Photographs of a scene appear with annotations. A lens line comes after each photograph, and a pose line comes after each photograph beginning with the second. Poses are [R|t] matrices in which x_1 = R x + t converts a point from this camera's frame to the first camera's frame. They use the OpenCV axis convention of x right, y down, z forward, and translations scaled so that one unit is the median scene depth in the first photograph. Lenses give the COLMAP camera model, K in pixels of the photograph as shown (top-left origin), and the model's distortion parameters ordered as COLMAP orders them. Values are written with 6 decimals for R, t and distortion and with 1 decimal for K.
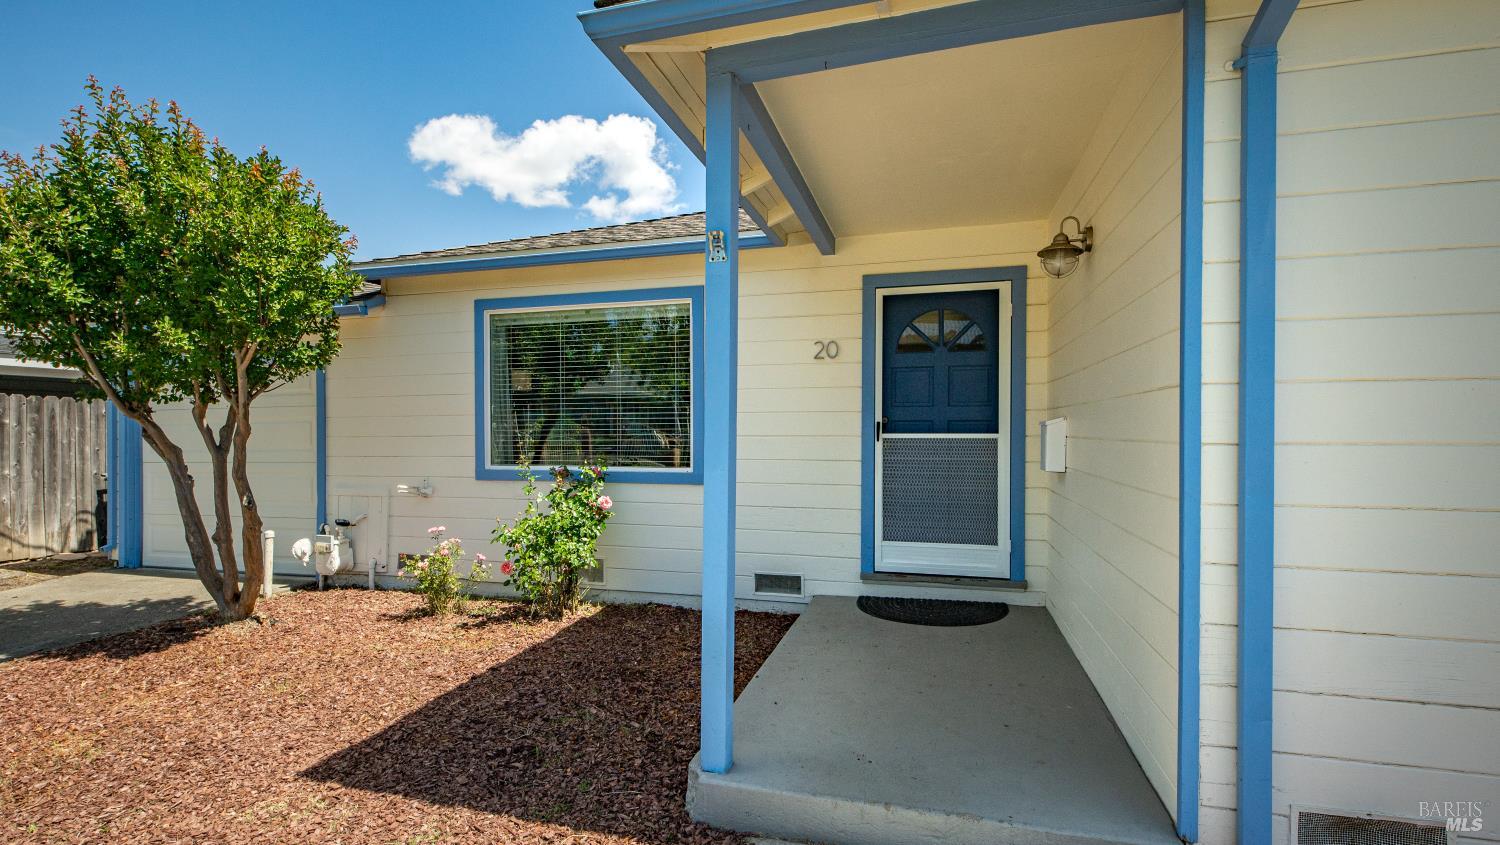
lens RADIAL K [[661.6, 0, 747.2], [0, 661.6, 436.3], [0, 0, 1]] dist [0.022021, -0.020775]
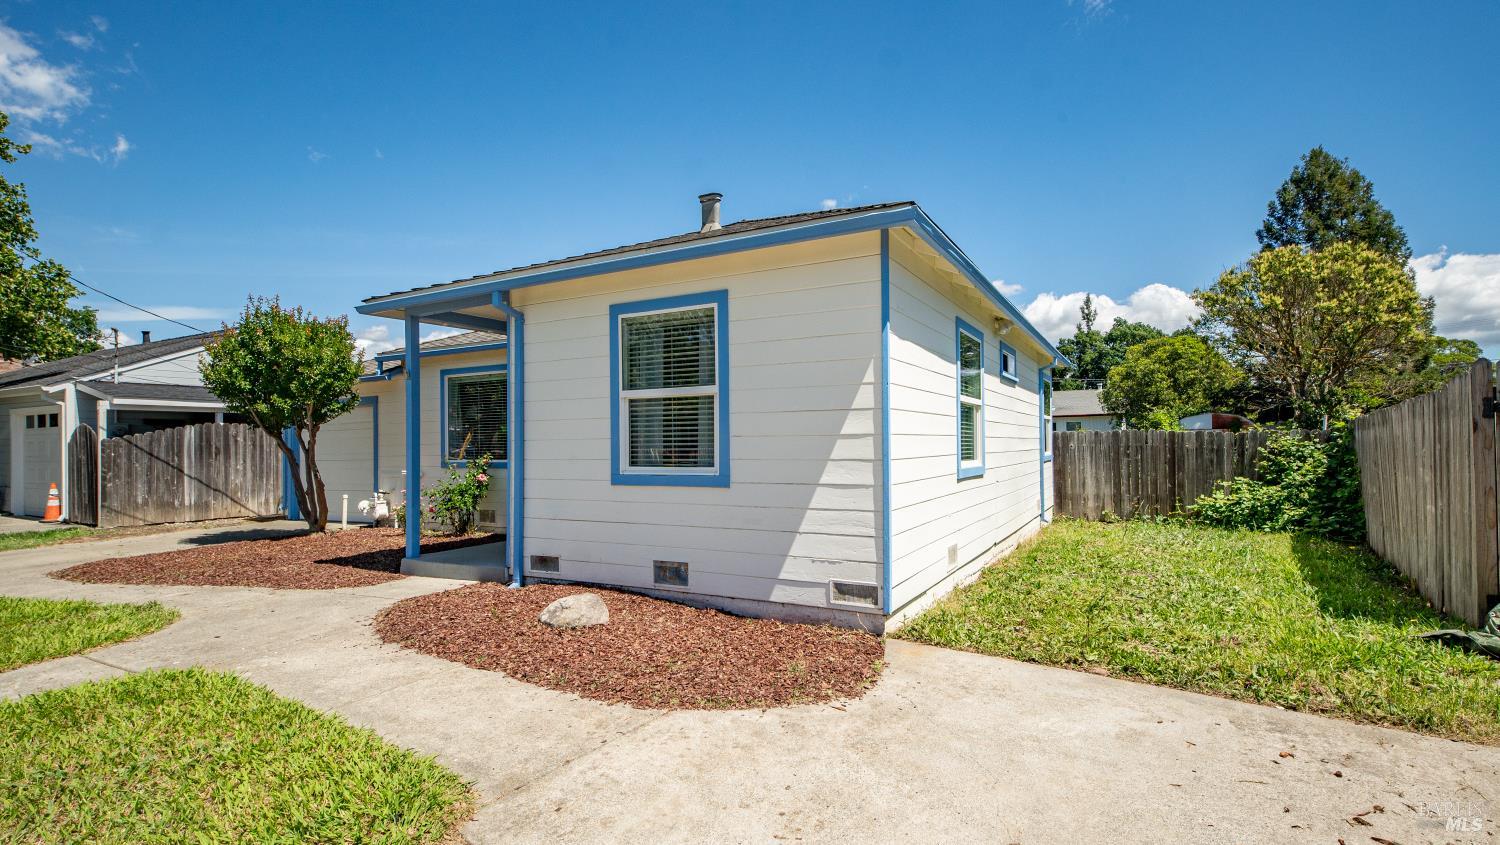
lens RADIAL K [[688.2, 0, 734.1], [0, 688.2, 445.4], [0, 0, 1]] dist [-0.000030, -0.000439]
pose [[0.968739, -0.008022, -0.247953, 1.026594], [0.006597, 0.999957, -0.006579, 0.025577], [0.247995, 0.004737, 0.968750, -0.761869]]
